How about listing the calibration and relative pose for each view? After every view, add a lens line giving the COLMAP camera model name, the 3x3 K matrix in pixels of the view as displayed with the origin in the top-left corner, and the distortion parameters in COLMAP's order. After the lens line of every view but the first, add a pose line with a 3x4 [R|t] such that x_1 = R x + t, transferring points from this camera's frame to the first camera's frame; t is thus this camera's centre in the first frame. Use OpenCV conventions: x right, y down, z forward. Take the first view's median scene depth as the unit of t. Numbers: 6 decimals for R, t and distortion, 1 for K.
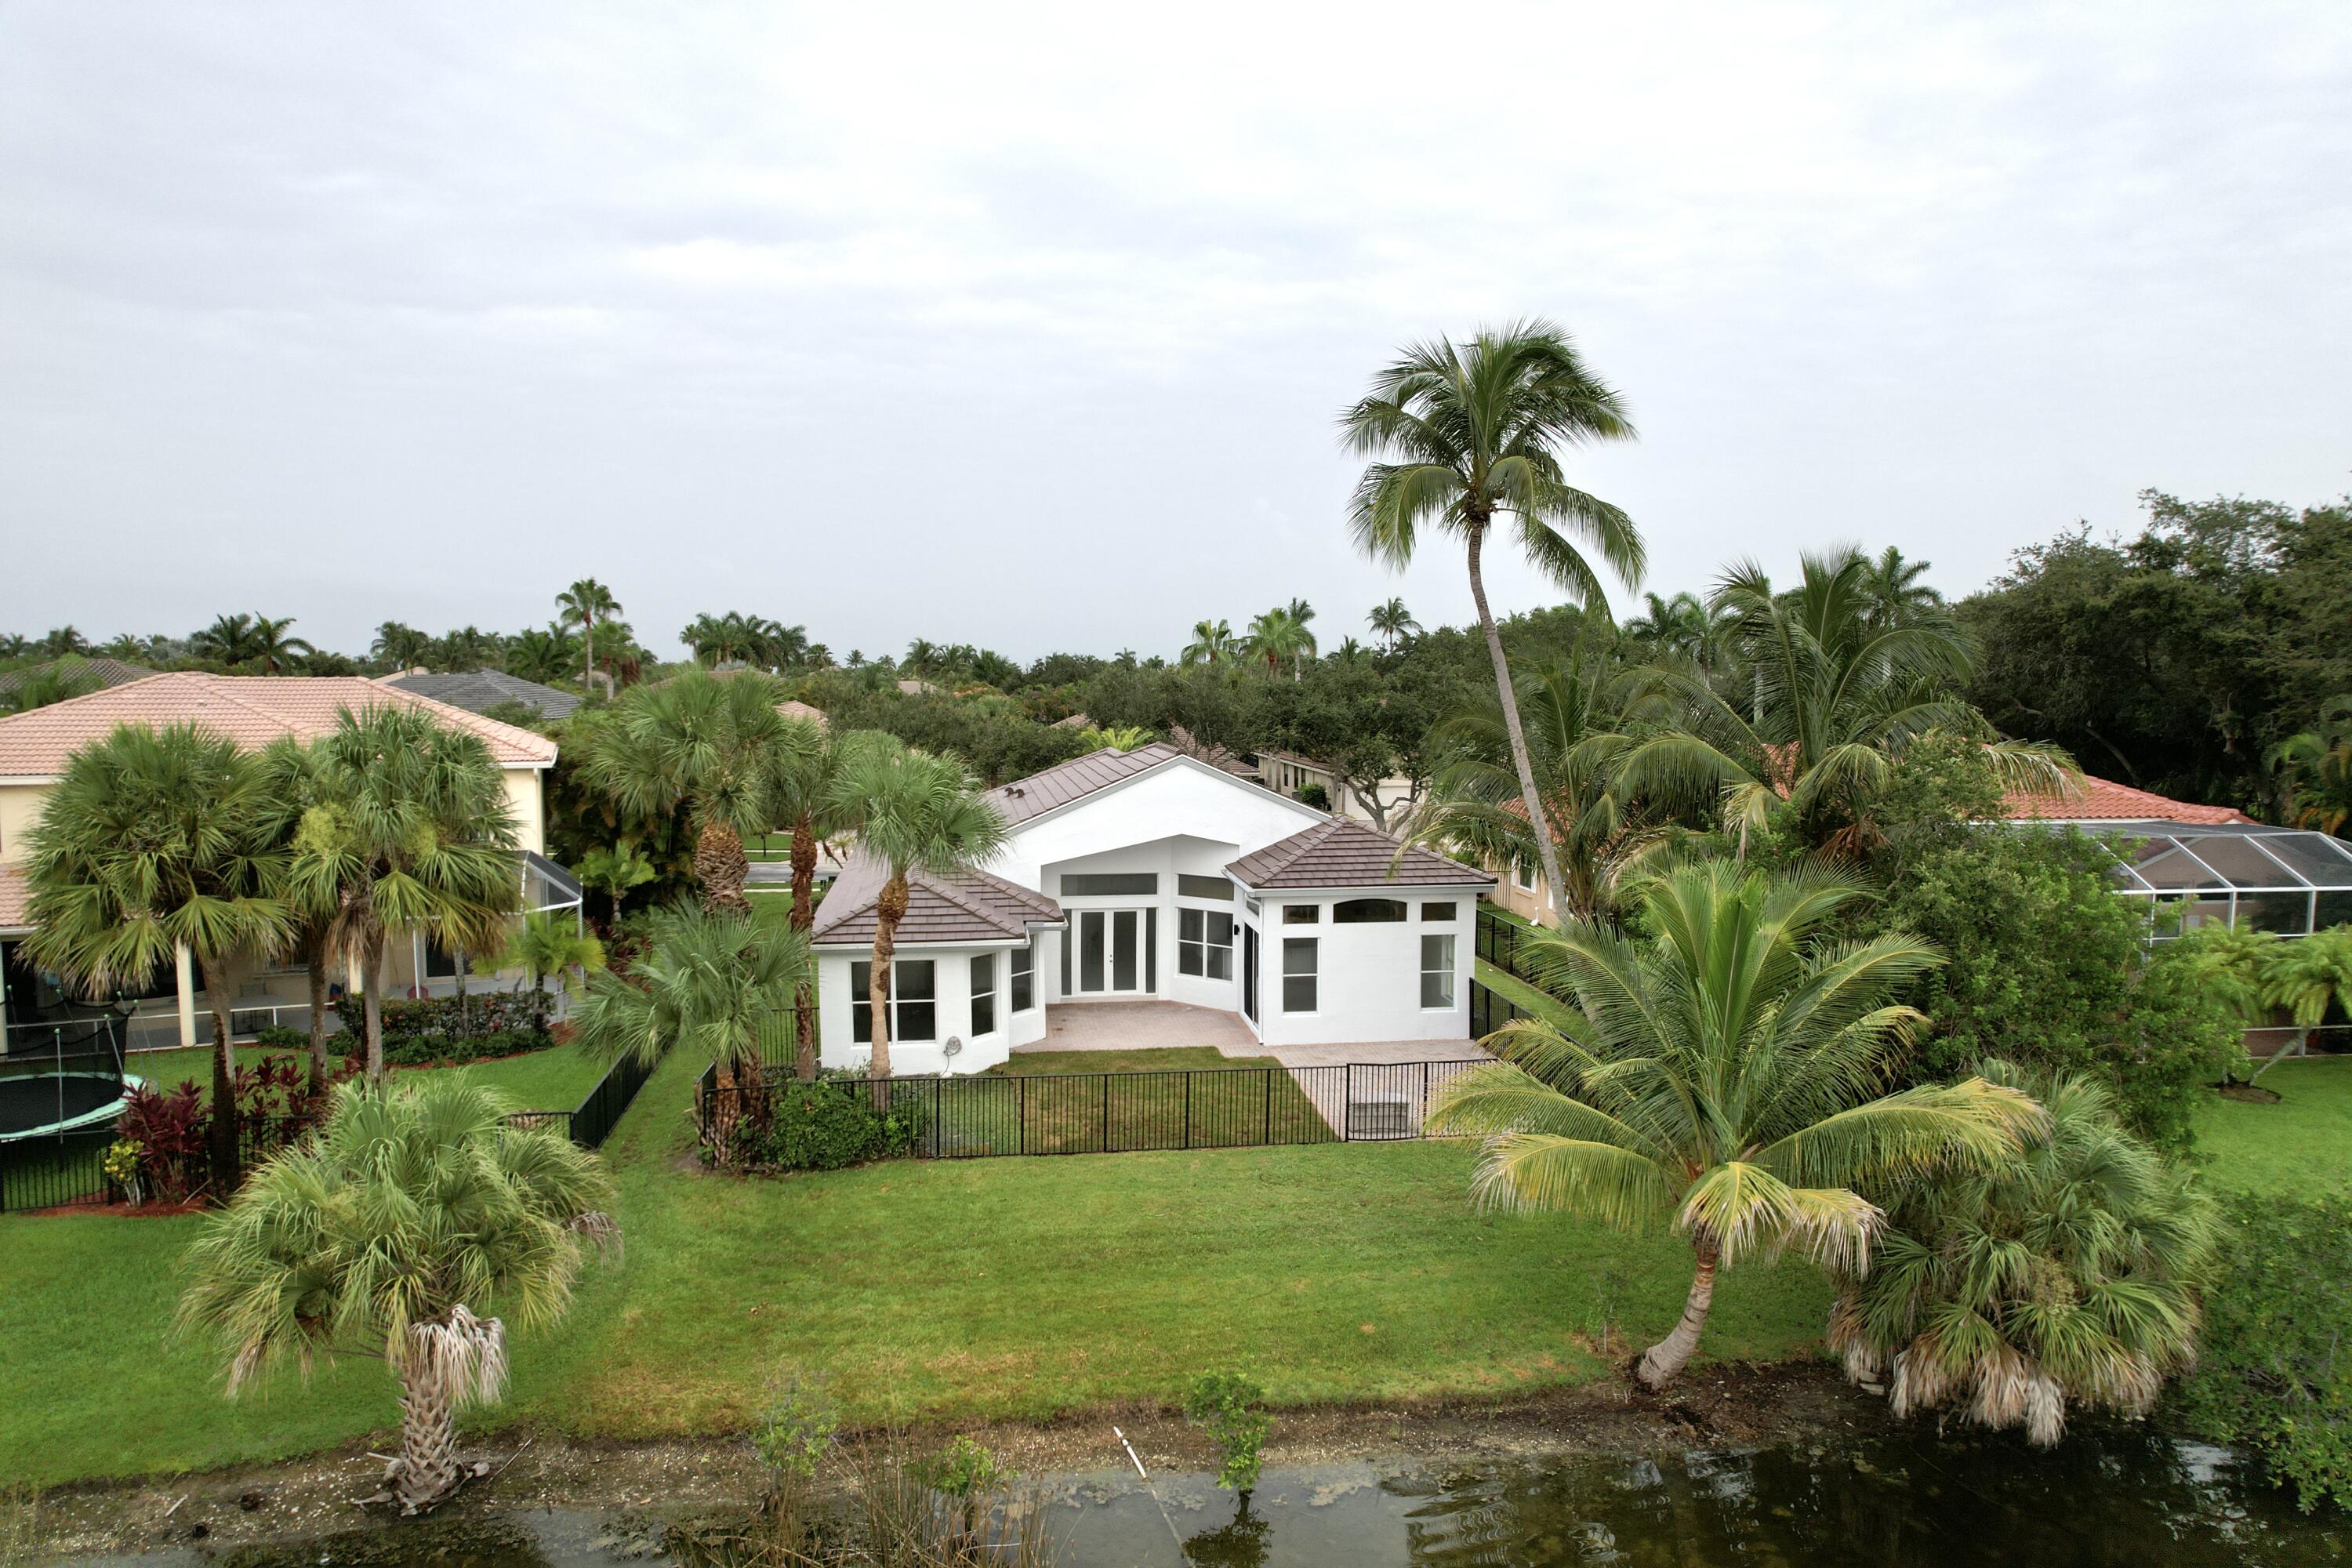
lens RADIAL K [[1490.4, 0, 1176.0], [0, 1490.4, 784.0], [0, 0, 1]] dist [-0.042361, 0.000204]
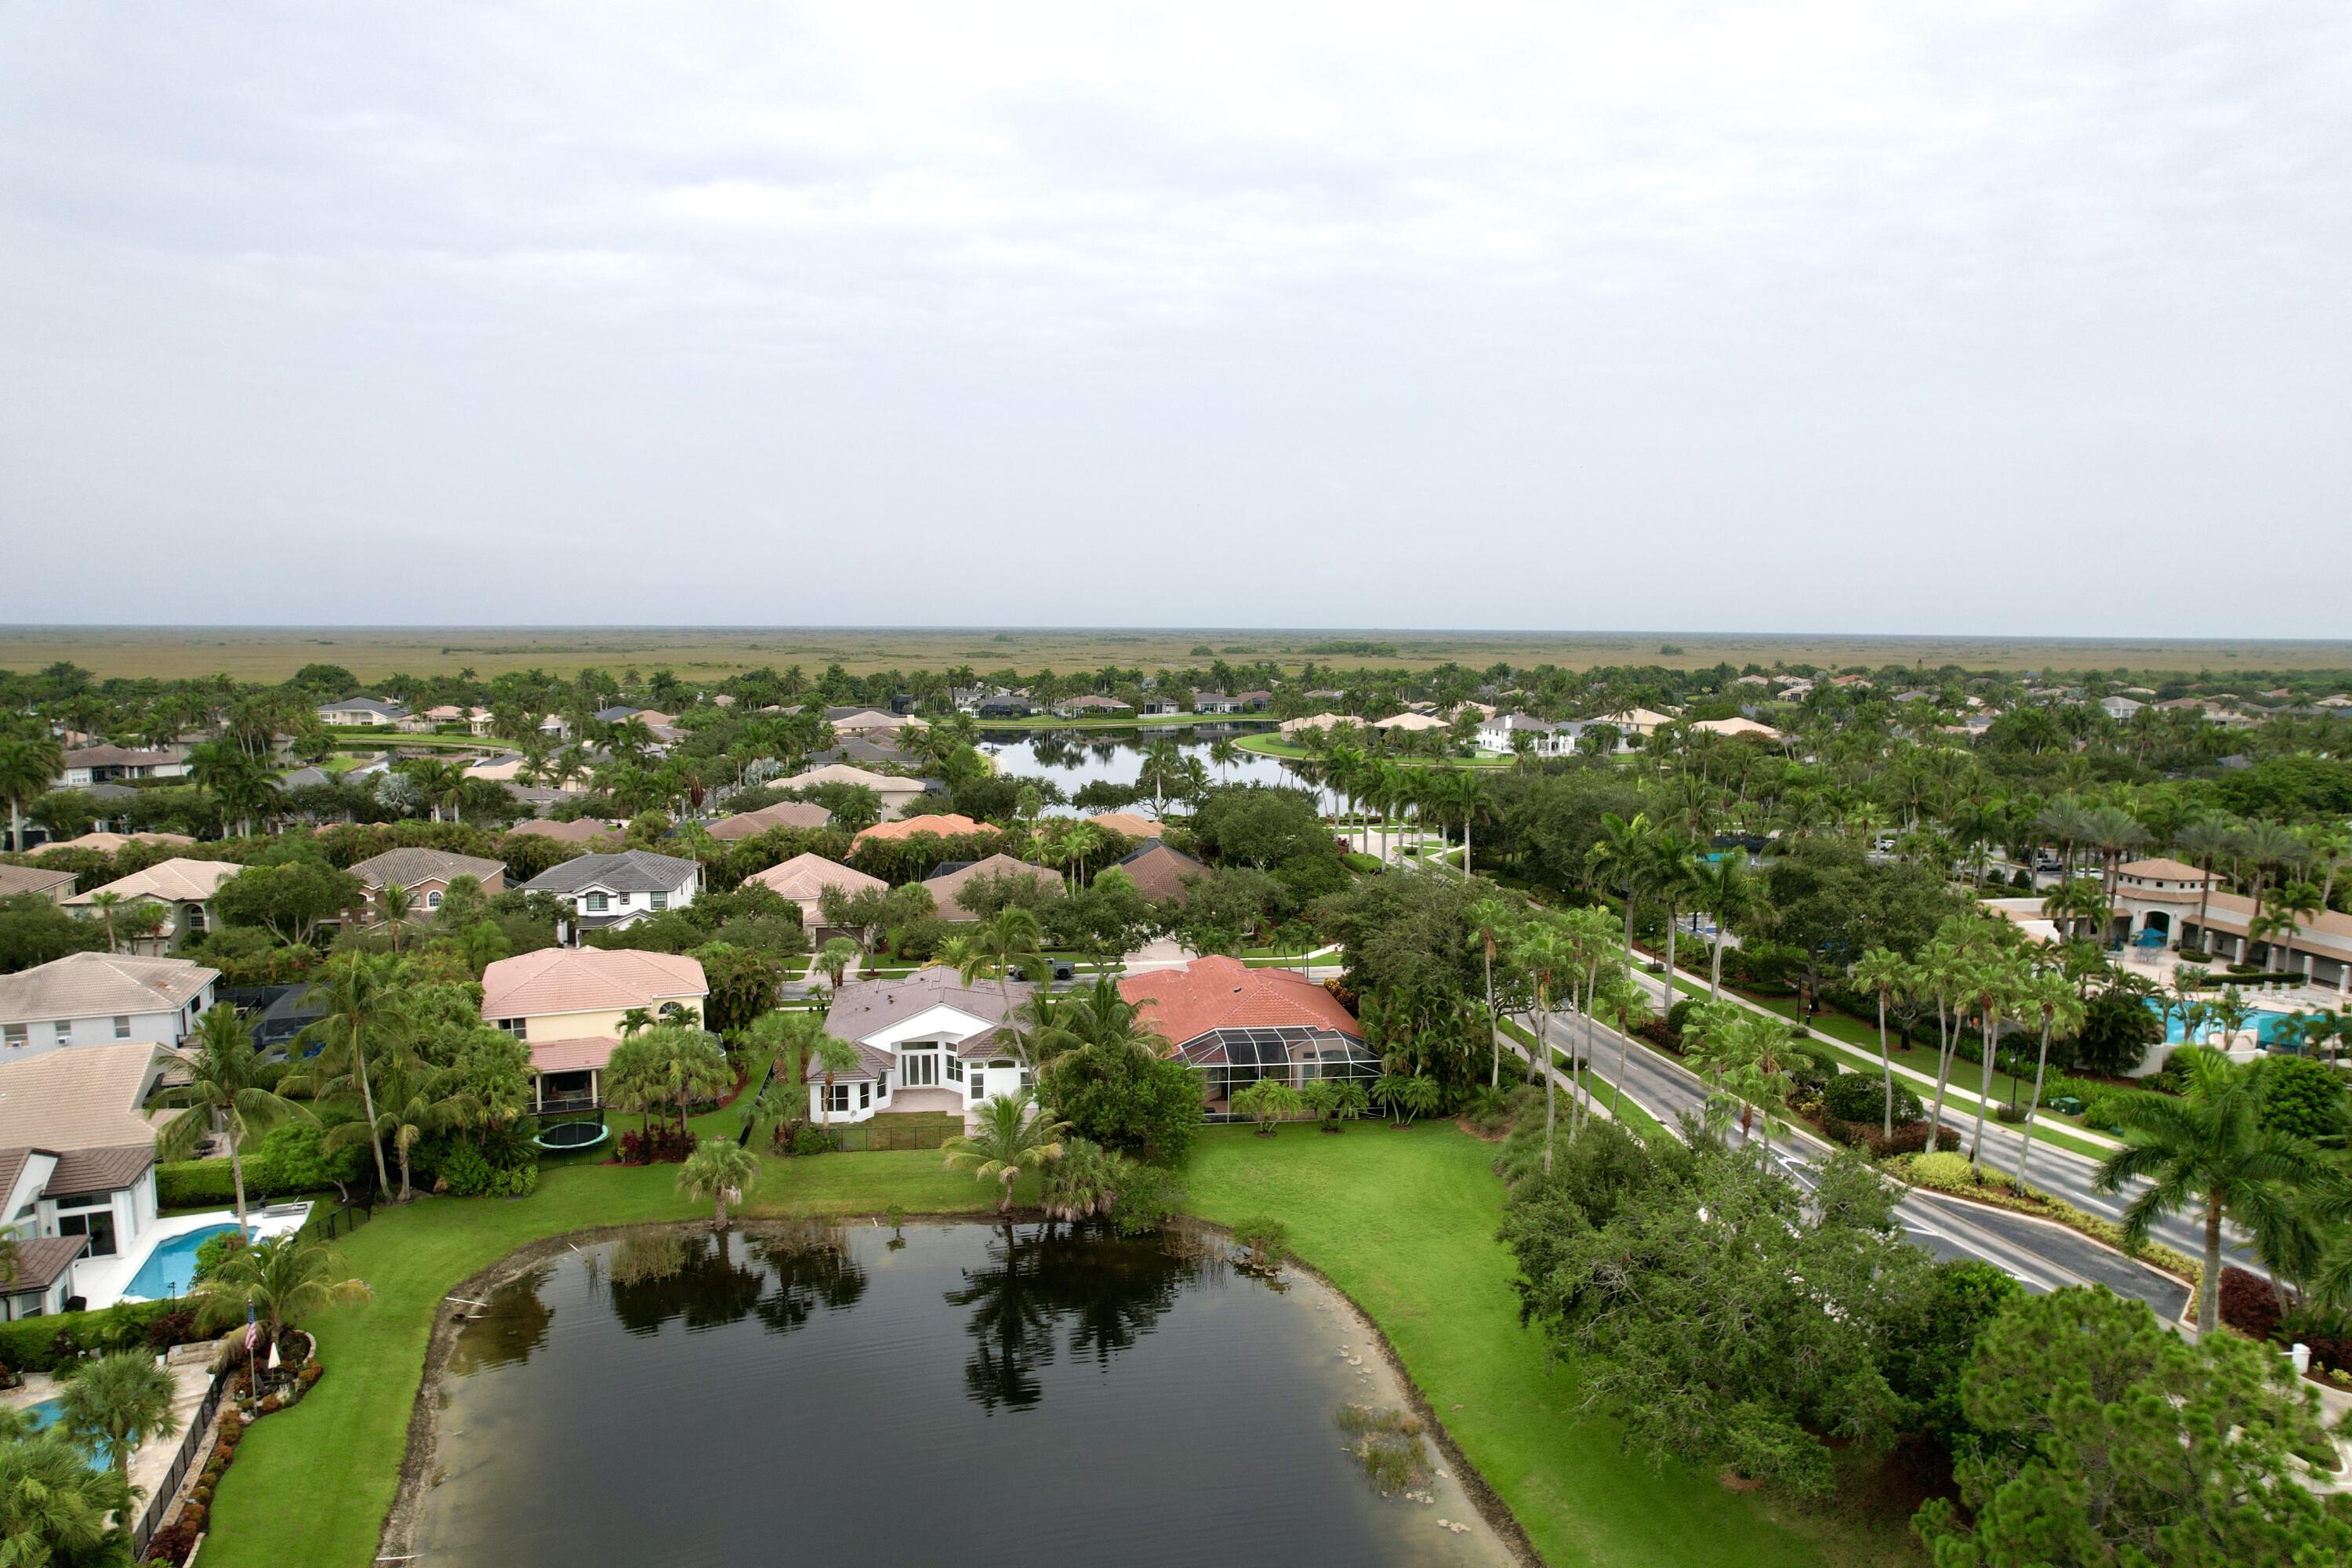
lens RADIAL K [[1485.0, 0, 1176.0], [0, 1485.0, 784.0], [0, 0, 1]] dist [-0.002032, -0.000383]
pose [[0.999829, 0.008511, -0.016435, 0.568460], [-0.007994, 0.999480, 0.031228, -0.612447], [0.016692, -0.031092, 0.999377, -2.062577]]
